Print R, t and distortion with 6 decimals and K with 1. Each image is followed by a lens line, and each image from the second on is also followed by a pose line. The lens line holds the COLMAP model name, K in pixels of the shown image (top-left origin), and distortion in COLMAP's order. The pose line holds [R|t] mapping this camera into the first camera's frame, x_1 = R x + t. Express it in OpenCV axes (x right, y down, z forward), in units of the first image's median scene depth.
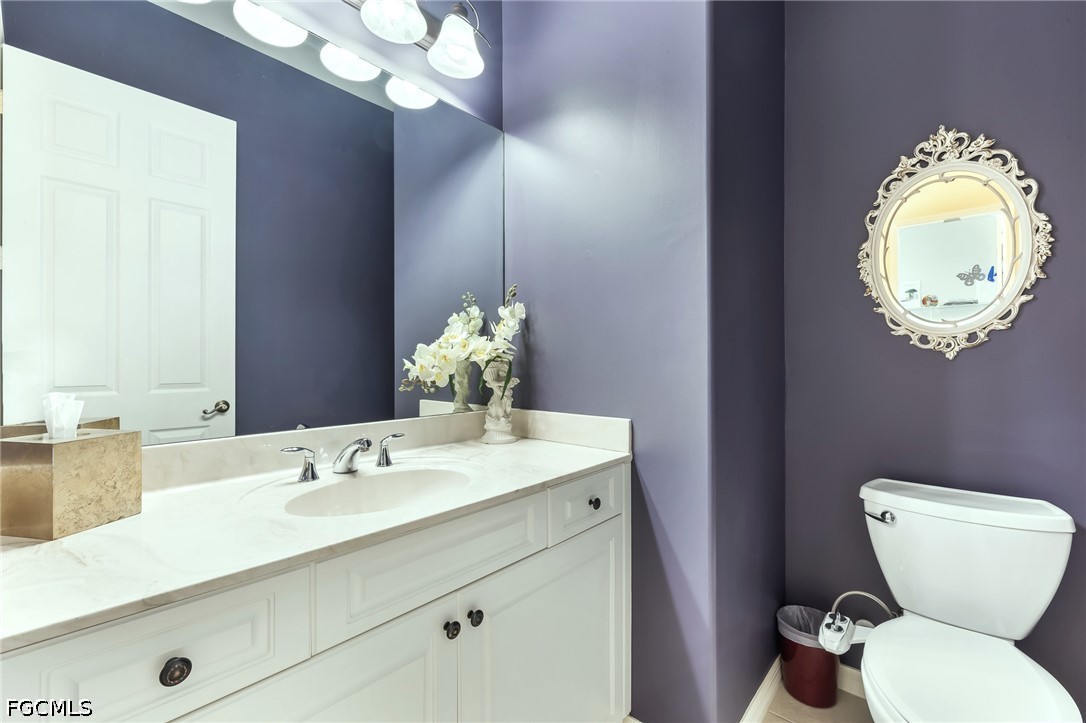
lens RADIAL K [[456.3, 0, 543.0], [0, 456.3, 361.5], [0, 0, 1]] dist [0.000919, -0.000335]
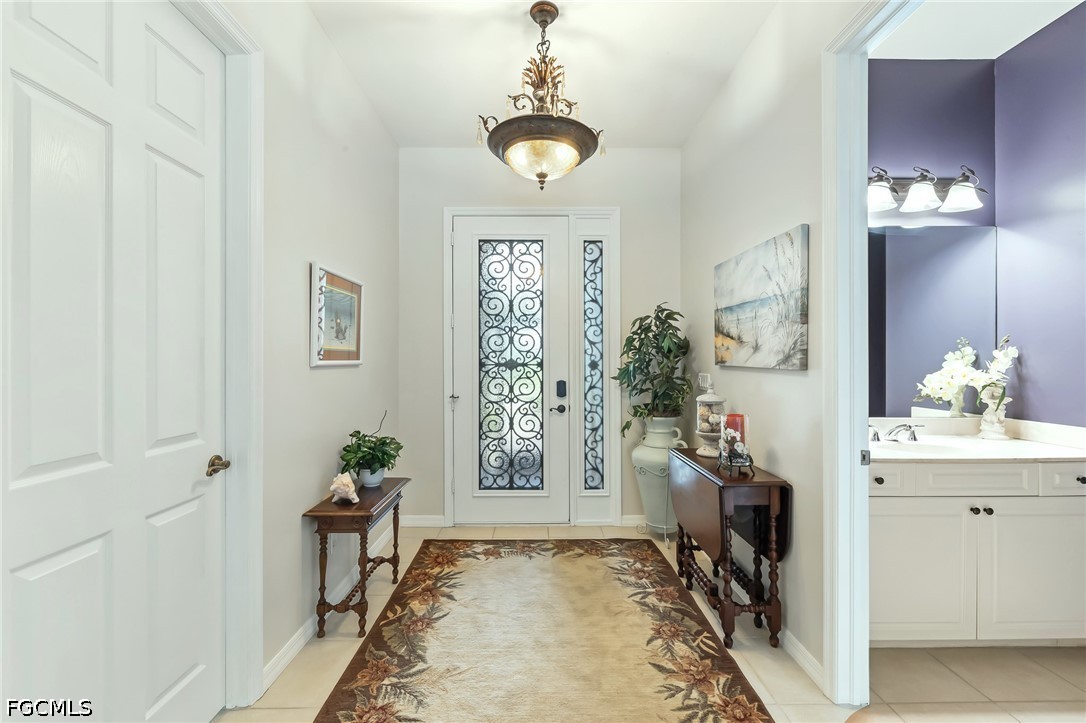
lens RADIAL K [[456.3, 0, 543.0], [0, 456.3, 361.5], [0, 0, 1]] dist [0.000919, -0.000335]
pose [[0.677279, 0.001517, -0.735725, 0.007107], [-0.002481, 0.999997, -0.000222, -0.078764], [0.735722, 0.001976, 0.677281, -1.145713]]
